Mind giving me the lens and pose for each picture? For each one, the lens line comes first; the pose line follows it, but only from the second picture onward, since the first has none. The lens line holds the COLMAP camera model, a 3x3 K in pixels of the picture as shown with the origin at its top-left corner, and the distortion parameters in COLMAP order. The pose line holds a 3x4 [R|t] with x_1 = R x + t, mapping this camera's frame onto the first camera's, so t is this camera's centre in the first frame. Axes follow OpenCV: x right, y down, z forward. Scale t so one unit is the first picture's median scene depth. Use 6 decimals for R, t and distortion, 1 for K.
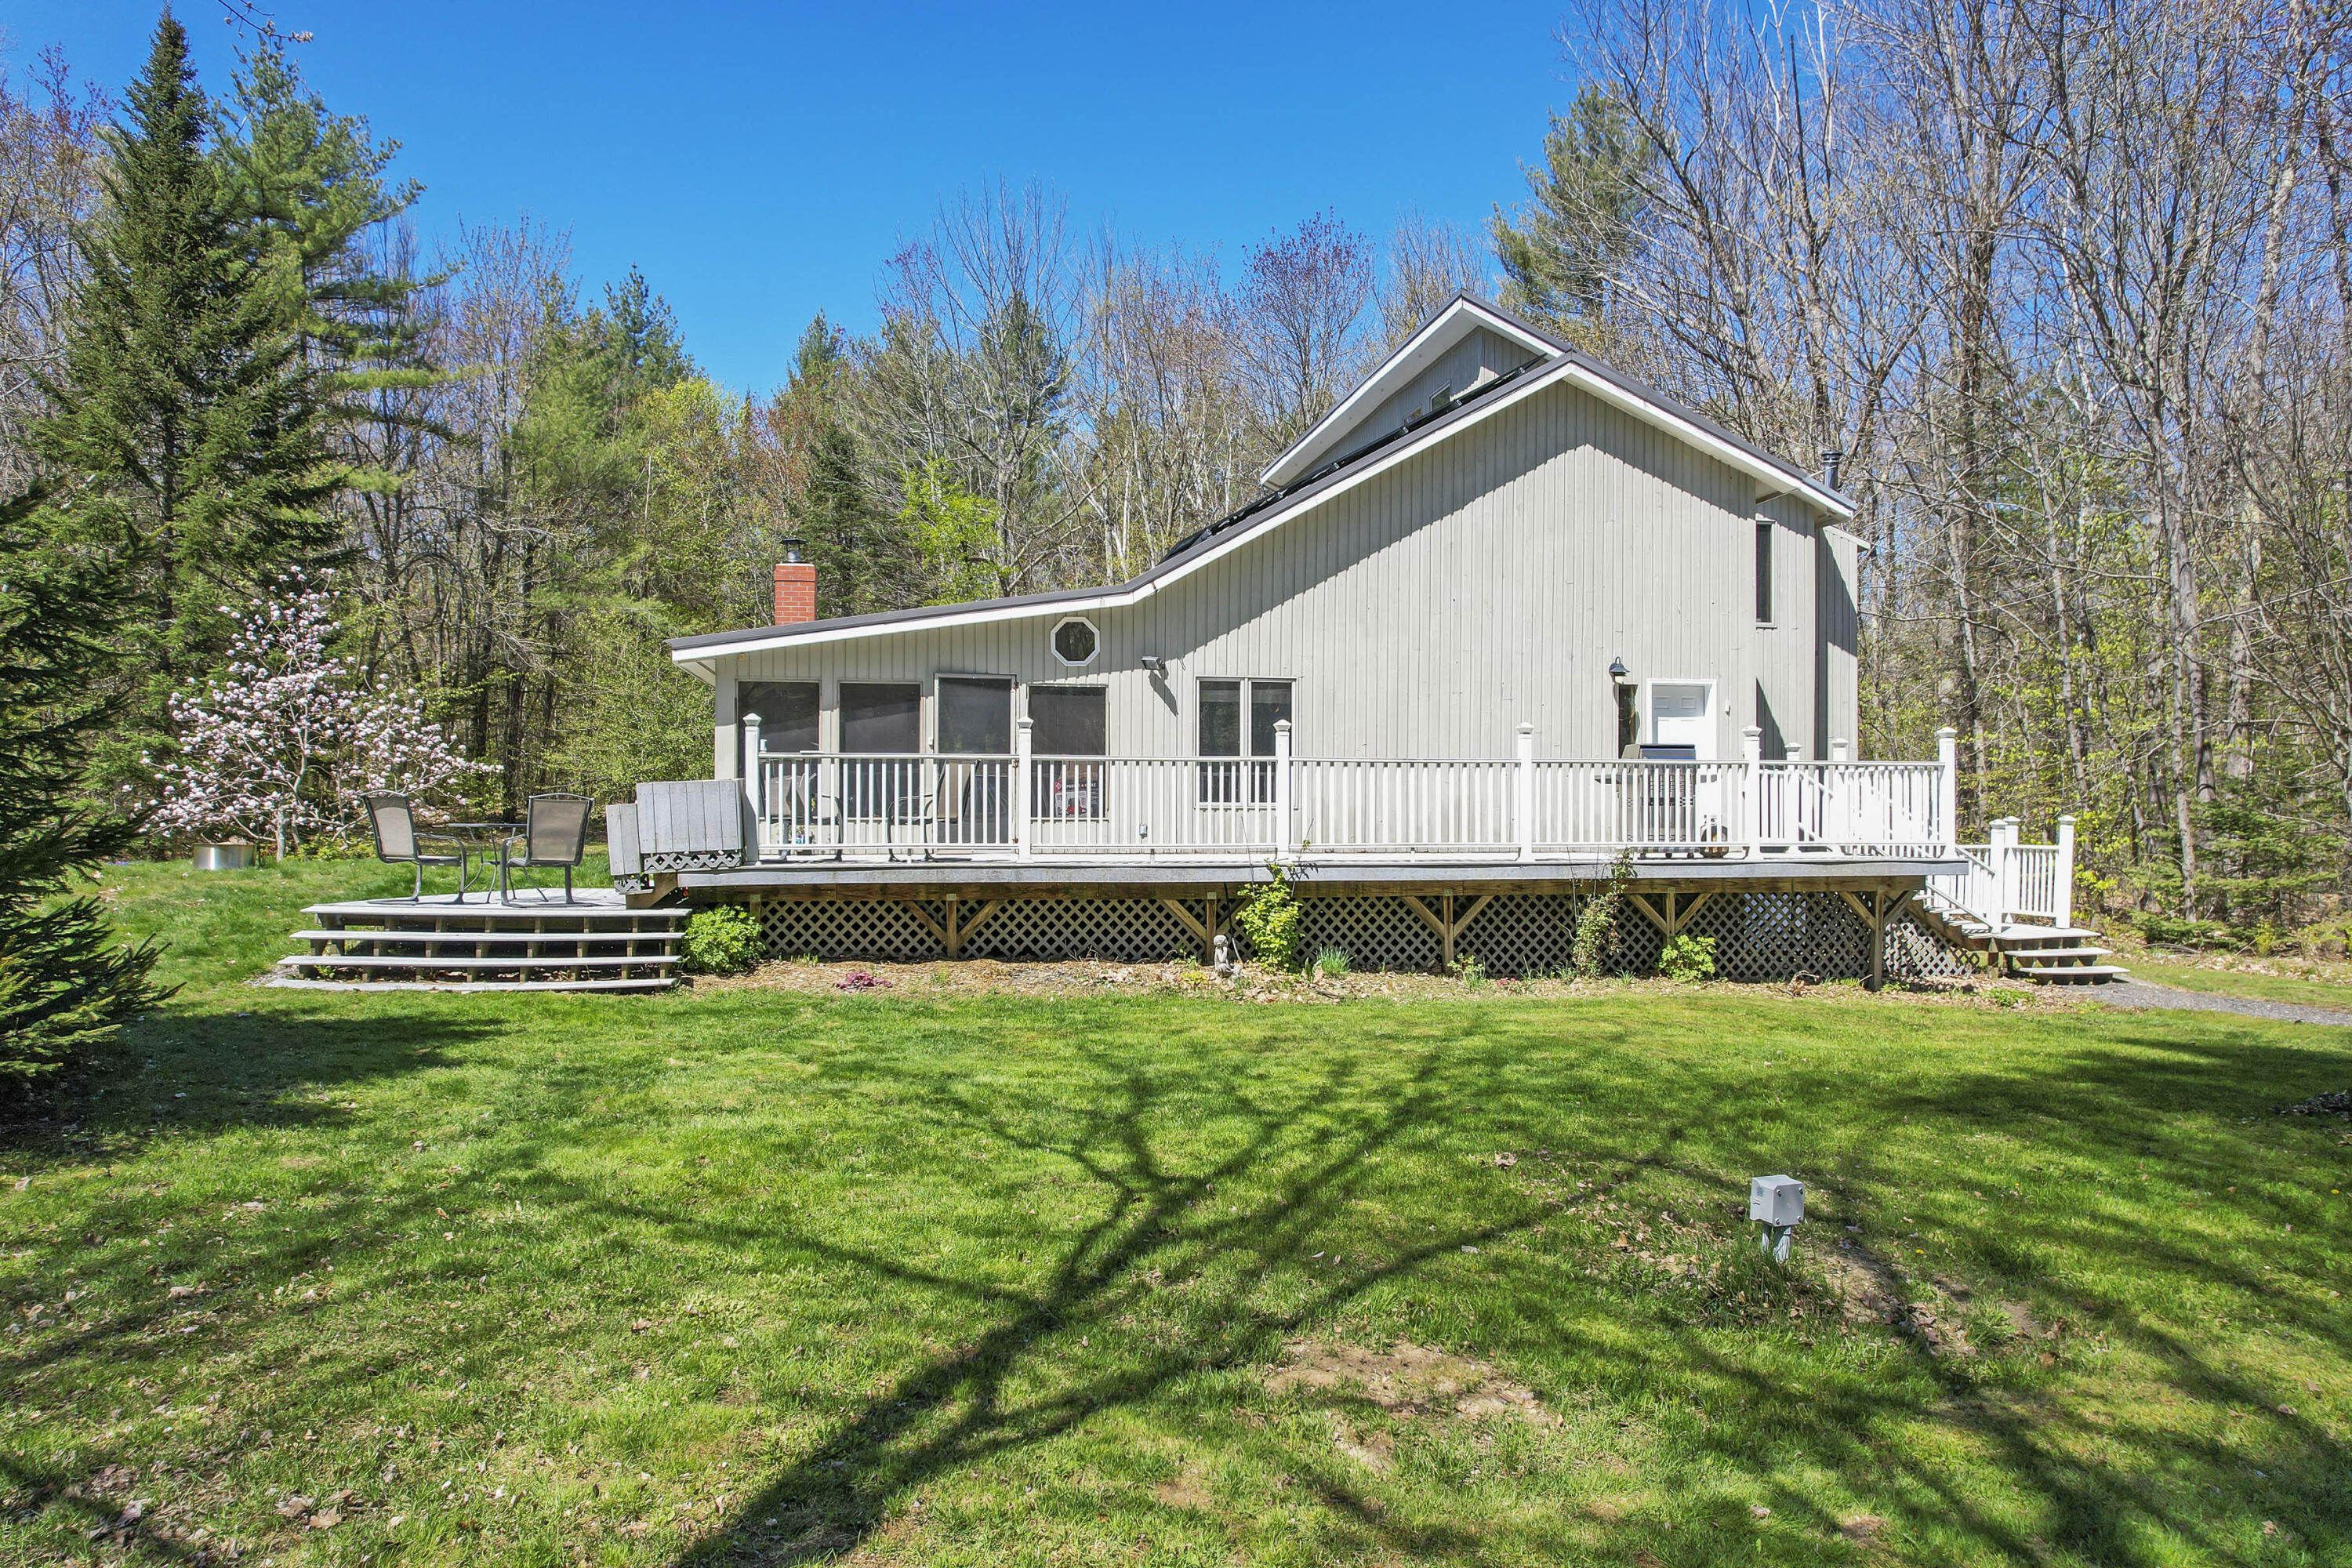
lens RADIAL K [[1511.2, 0, 1176.0], [0, 1511.2, 784.0], [0, 0, 1]] dist [-0.076631, 0.074365]
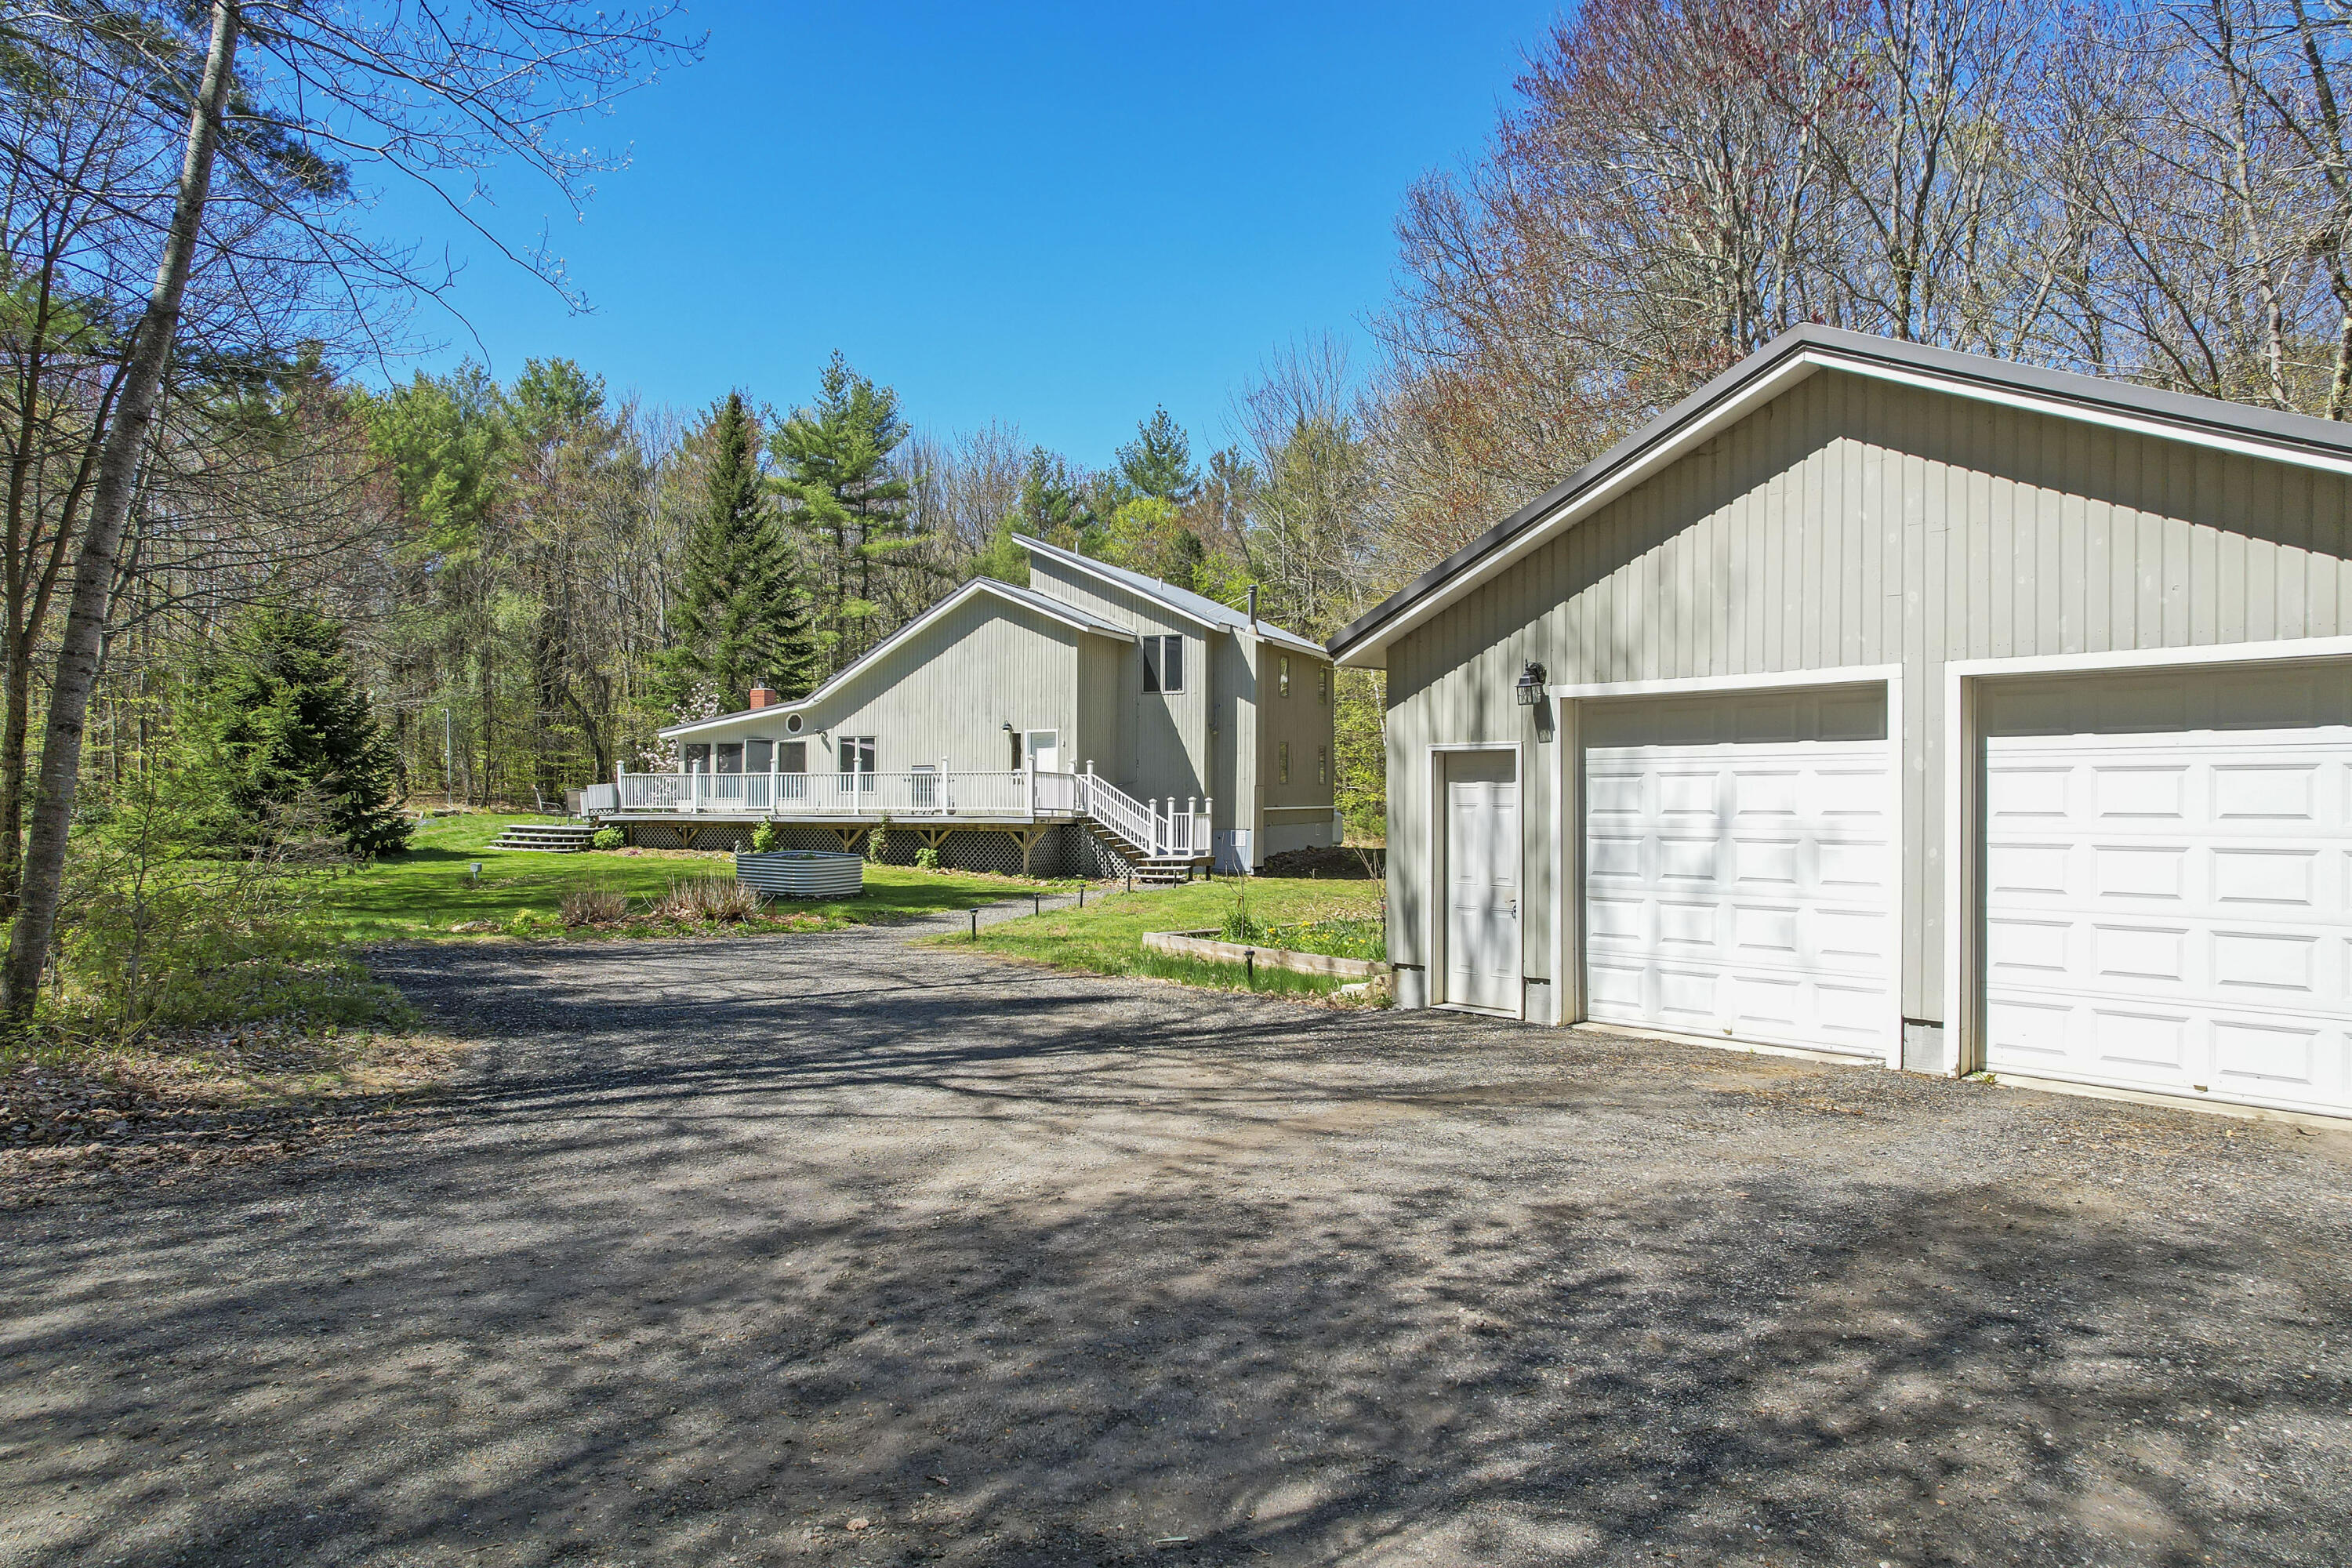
lens RADIAL K [[1511.2, 0, 1176.0], [0, 1511.2, 784.0], [0, 0, 1]] dist [-0.076631, 0.074365]
pose [[0.837609, -0.006509, -0.546231, 1.721999], [0.007232, 0.999974, -0.000827, 0.006769], [0.546222, -0.003258, 0.837634, -0.647034]]
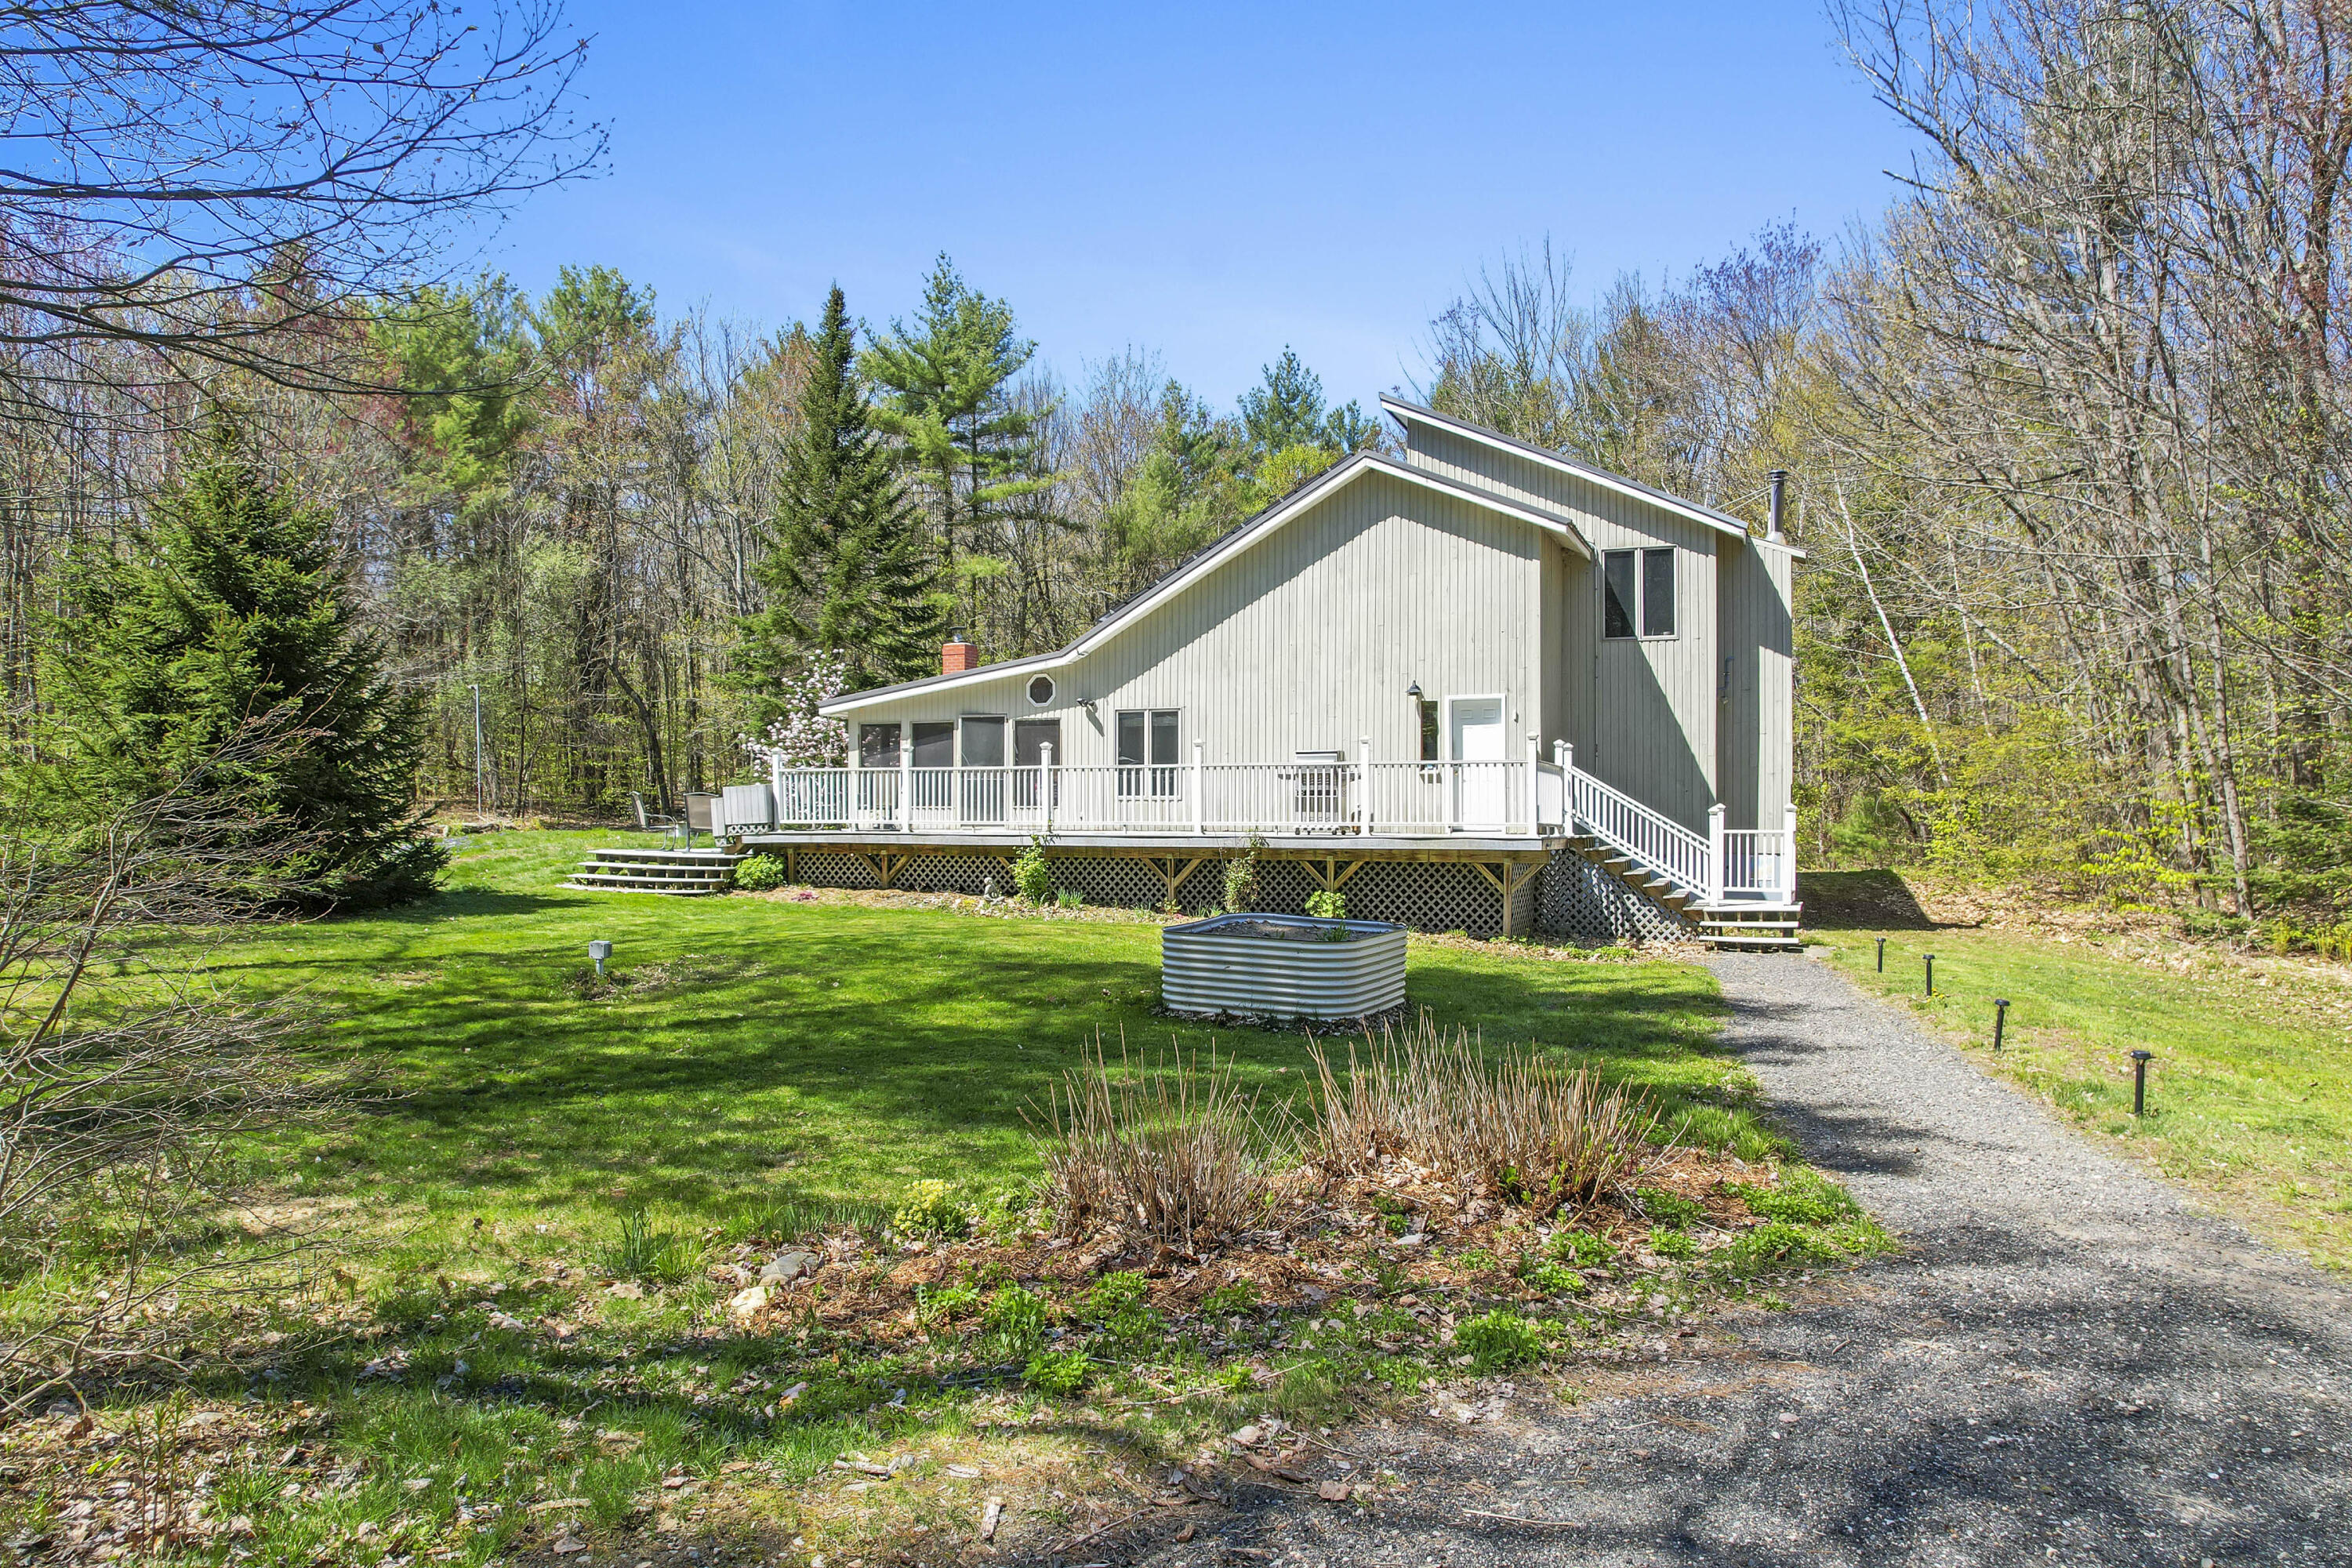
lens RADIAL K [[1511.2, 0, 1176.0], [0, 1511.2, 784.0], [0, 0, 1]] dist [-0.076631, 0.074365]
pose [[0.839756, -0.009821, -0.542874, 0.871356], [0.010060, 0.999946, -0.002528, 0.005125], [0.542870, -0.003338, 0.839810, -0.200282]]
